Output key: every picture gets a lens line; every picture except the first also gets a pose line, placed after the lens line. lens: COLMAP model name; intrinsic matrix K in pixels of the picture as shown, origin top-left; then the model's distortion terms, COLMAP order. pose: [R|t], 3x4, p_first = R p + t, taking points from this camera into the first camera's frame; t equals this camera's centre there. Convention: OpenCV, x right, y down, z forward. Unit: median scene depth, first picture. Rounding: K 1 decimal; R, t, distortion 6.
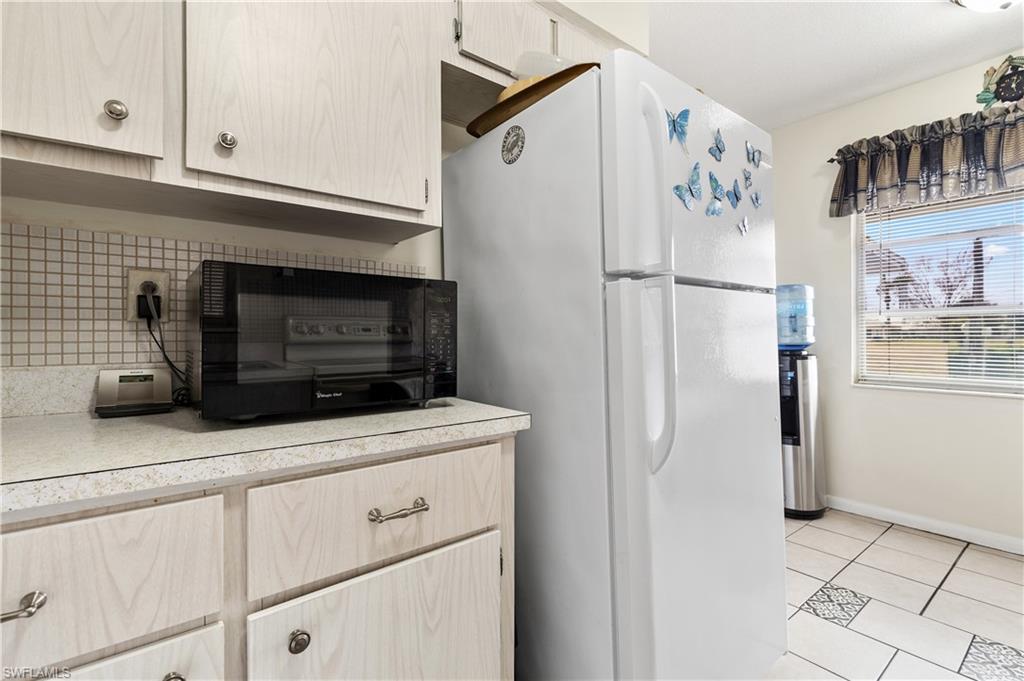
lens RADIAL K [[460.8, 0, 514.8], [0, 460.8, 337.4], [0, 0, 1]] dist [0.011611, -0.000495]
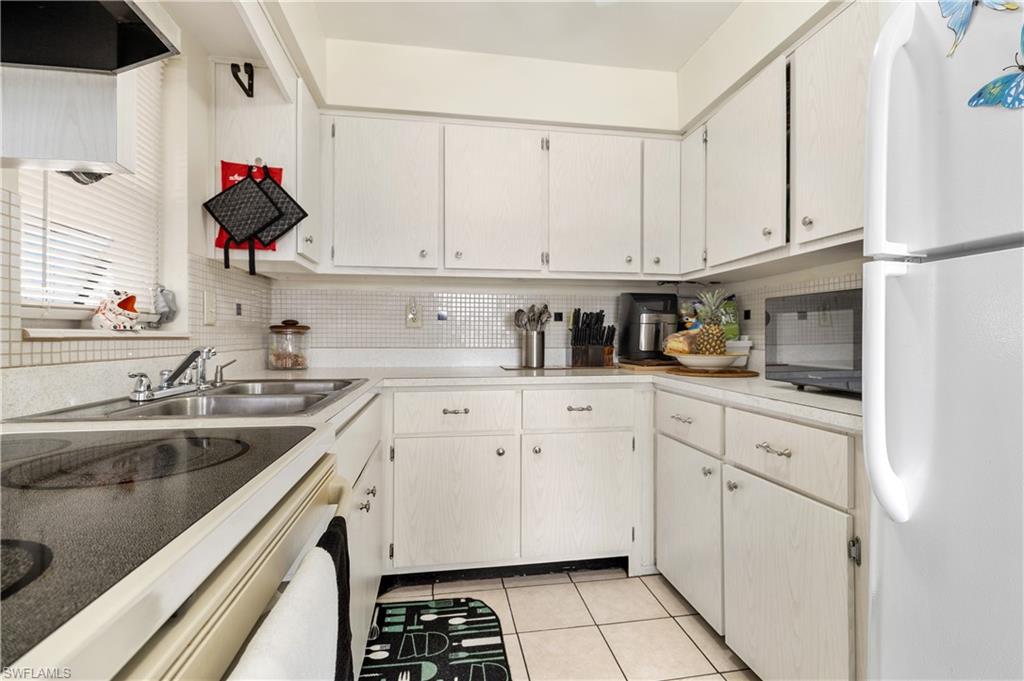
lens RADIAL K [[460.8, 0, 514.8], [0, 460.8, 337.4], [0, 0, 1]] dist [0.011611, -0.000495]
pose [[-0.480254, 0.002063, -0.877127, 1.439469], [0.001122, 0.999998, 0.001738, -0.007349], [0.877129, -0.000149, -0.480255, 0.921721]]
